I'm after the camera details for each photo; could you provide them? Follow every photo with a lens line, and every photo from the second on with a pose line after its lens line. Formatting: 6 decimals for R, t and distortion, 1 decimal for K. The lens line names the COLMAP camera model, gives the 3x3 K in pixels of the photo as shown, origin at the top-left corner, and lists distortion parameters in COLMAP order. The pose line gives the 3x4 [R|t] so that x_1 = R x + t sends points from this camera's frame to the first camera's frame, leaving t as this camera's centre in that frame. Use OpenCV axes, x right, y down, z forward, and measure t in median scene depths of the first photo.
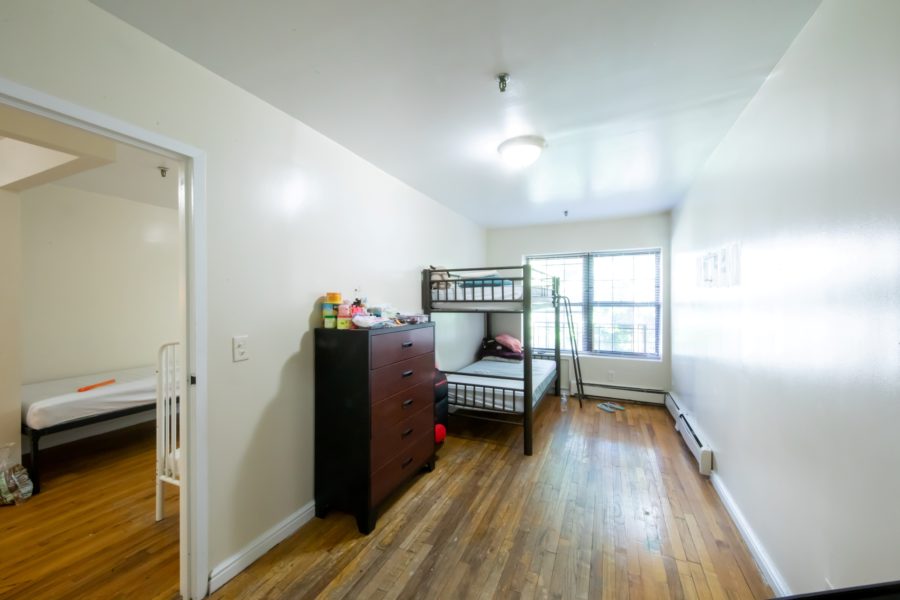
lens RADIAL K [[345.2, 0, 450.1], [0, 345.2, 297.9], [0, 0, 1]] dist [0.002778, 0.000333]
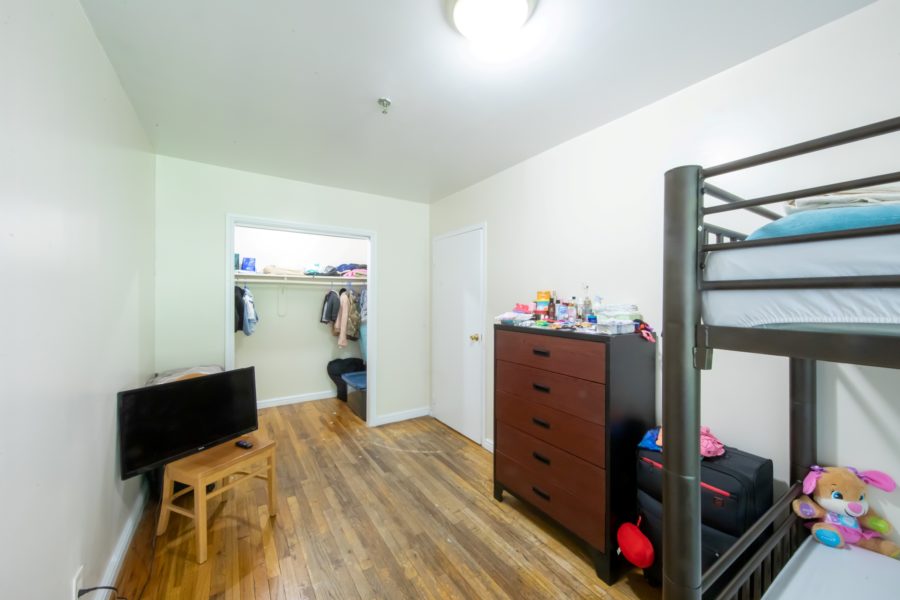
lens RADIAL K [[345.2, 0, 450.9], [0, 345.2, 297.1], [0, 0, 1]] dist [0.002778, 0.000333]
pose [[-0.538389, 0.002955, -0.842691, 0.849926], [-0.006503, 0.999950, 0.007661, -0.001369], [0.842671, 0.009605, -0.538343, 1.544054]]
